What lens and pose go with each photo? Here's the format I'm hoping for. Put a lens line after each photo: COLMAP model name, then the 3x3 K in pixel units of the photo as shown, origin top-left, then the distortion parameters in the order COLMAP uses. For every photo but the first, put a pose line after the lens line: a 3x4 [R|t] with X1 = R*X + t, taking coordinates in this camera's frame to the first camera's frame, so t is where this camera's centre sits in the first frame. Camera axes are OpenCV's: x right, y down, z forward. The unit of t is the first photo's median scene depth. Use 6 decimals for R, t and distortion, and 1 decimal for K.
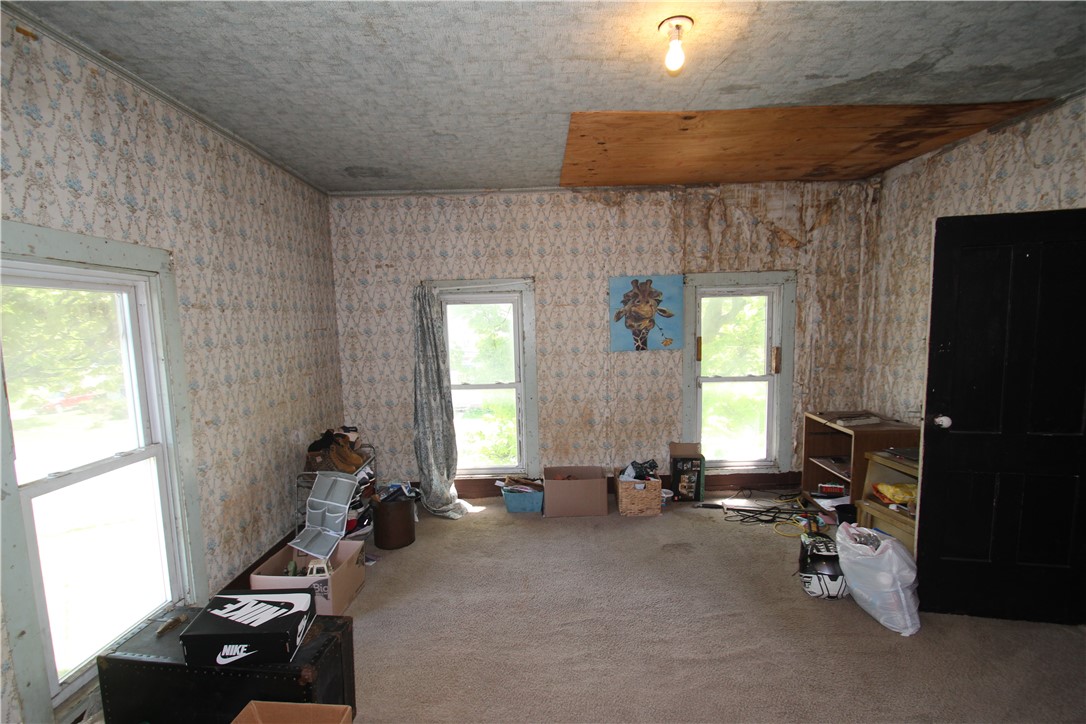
lens RADIAL K [[499.4, 0, 543.7], [0, 499.4, 372.1], [0, 0, 1]] dist [-0.010554, -0.003950]
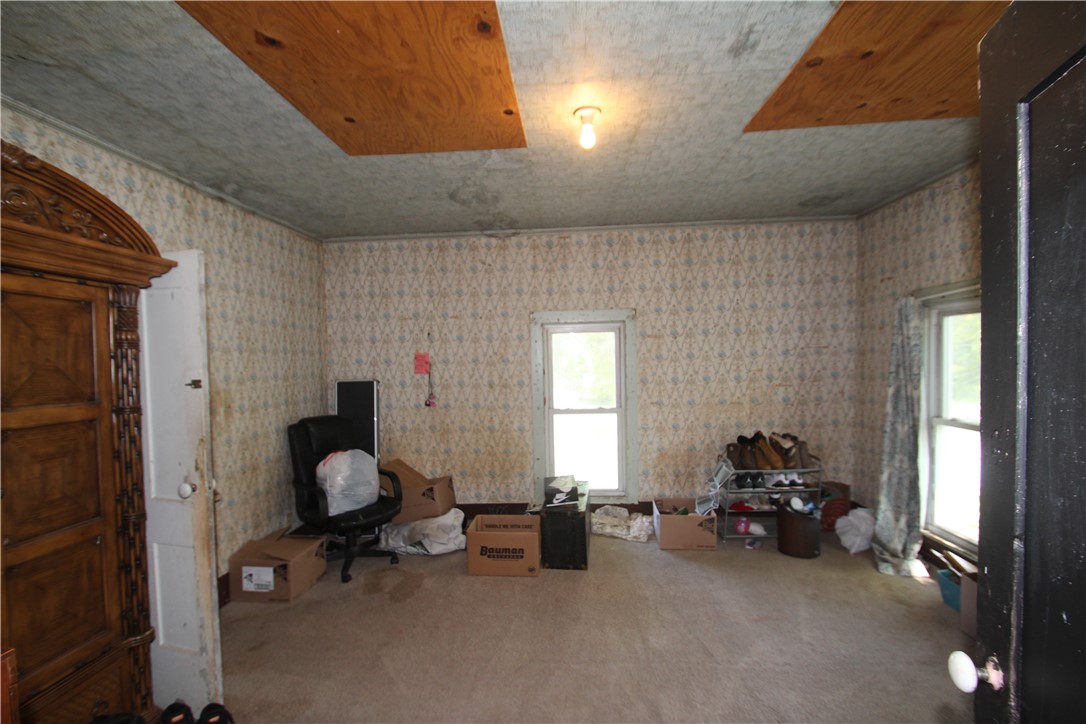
lens RADIAL K [[499.4, 0, 542.6], [0, 499.4, 364.9], [0, 0, 1]] dist [-0.010554, -0.003950]
pose [[-0.059532, 0.043189, -0.997292, 1.045932], [-0.071313, 0.996327, 0.047404, -0.083499], [0.995676, 0.073942, -0.056234, 0.682869]]
